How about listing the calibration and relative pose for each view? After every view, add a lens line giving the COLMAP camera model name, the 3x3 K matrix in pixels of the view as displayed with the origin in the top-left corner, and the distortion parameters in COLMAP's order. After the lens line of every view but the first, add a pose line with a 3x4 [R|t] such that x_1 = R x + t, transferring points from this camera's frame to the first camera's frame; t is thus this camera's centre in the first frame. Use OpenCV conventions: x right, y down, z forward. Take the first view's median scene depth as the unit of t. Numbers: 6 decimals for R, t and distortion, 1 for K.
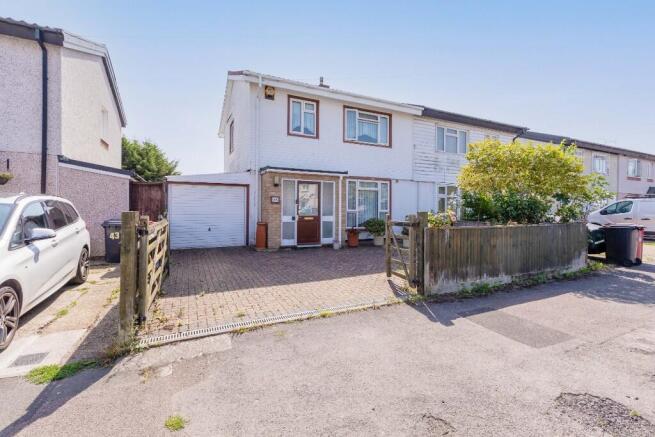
lens RADIAL K [[289.6, 0, 326.8], [0, 289.6, 217.2], [0, 0, 1]] dist [-0.003105, -0.000873]
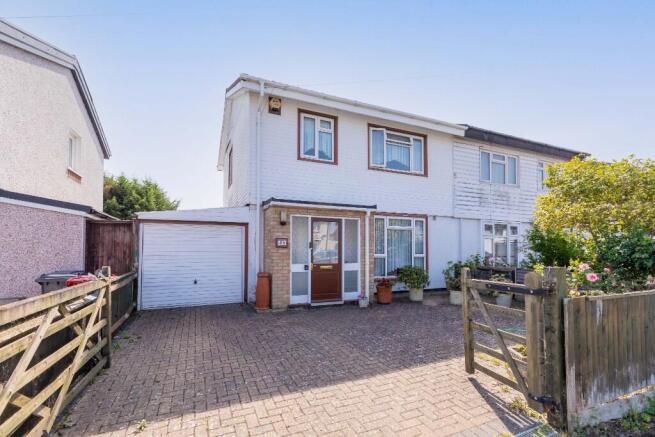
lens RADIAL K [[289.6, 0, 339.8], [0, 289.6, 247.6], [0, 0, 1]] dist [-0.003105, -0.000873]
pose [[0.999874, -0.007254, 0.014111, -0.036536], [0.007720, 0.999418, -0.033216, -0.020389], [-0.013862, 0.033321, 0.999349, 0.233893]]
